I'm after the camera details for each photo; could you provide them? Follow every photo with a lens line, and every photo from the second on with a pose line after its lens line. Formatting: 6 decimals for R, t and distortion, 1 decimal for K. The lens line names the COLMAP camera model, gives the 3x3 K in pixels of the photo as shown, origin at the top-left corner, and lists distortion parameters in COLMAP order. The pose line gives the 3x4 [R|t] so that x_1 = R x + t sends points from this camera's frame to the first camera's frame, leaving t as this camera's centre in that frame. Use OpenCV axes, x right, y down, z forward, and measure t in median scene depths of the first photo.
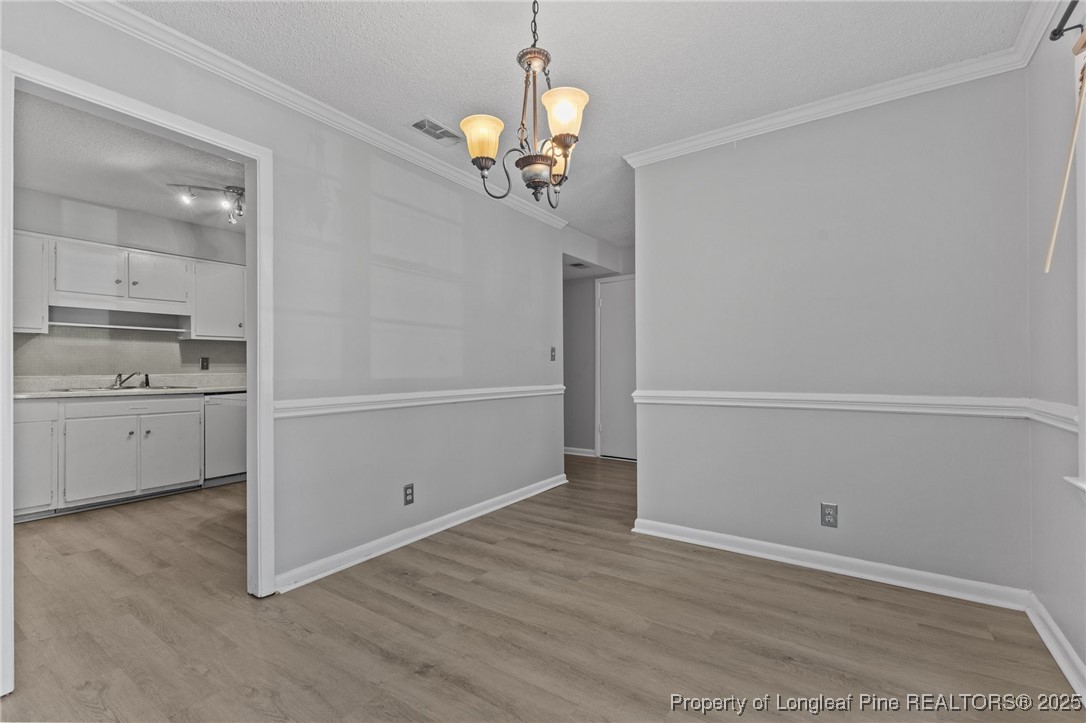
lens RADIAL K [[465.8, 0, 544.4], [0, 465.8, 365.9], [0, 0, 1]] dist [0.001917, 0.000221]
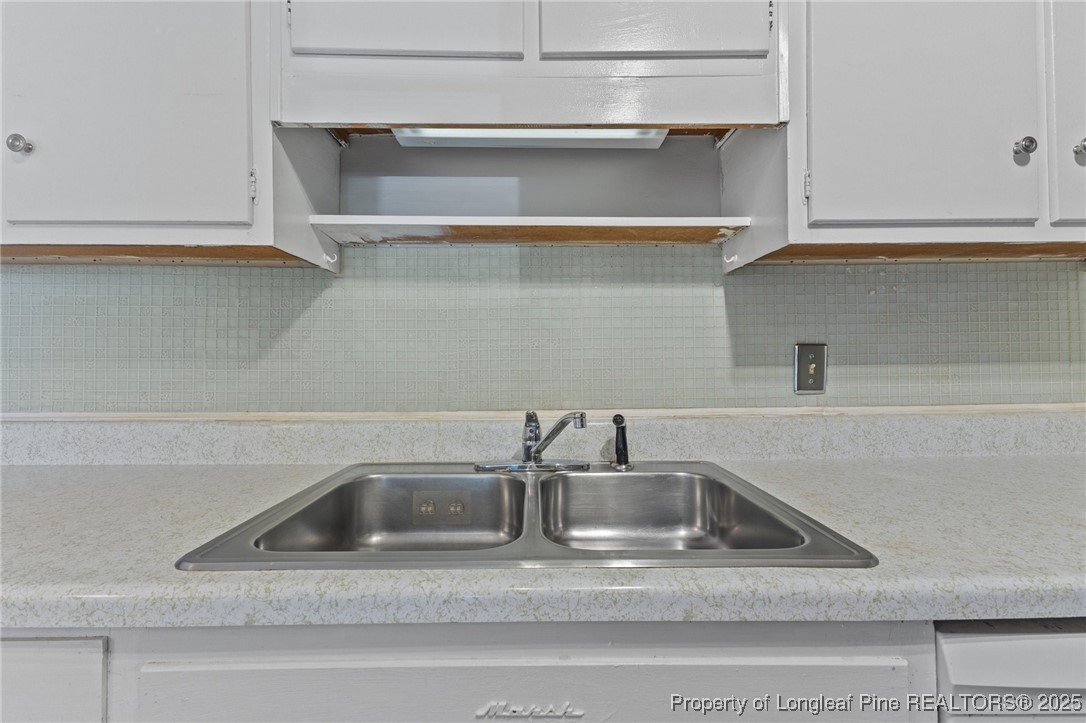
lens RADIAL K [[467.7, 0, 541.6], [0, 467.7, 356.4], [0, 0, 1]] dist [0.015042, -0.004627]
pose [[0.570221, -0.003275, -0.821485, -0.651425], [0.004773, 0.999988, -0.000674, -0.011510], [0.821477, -0.003537, 0.570230, 0.798854]]
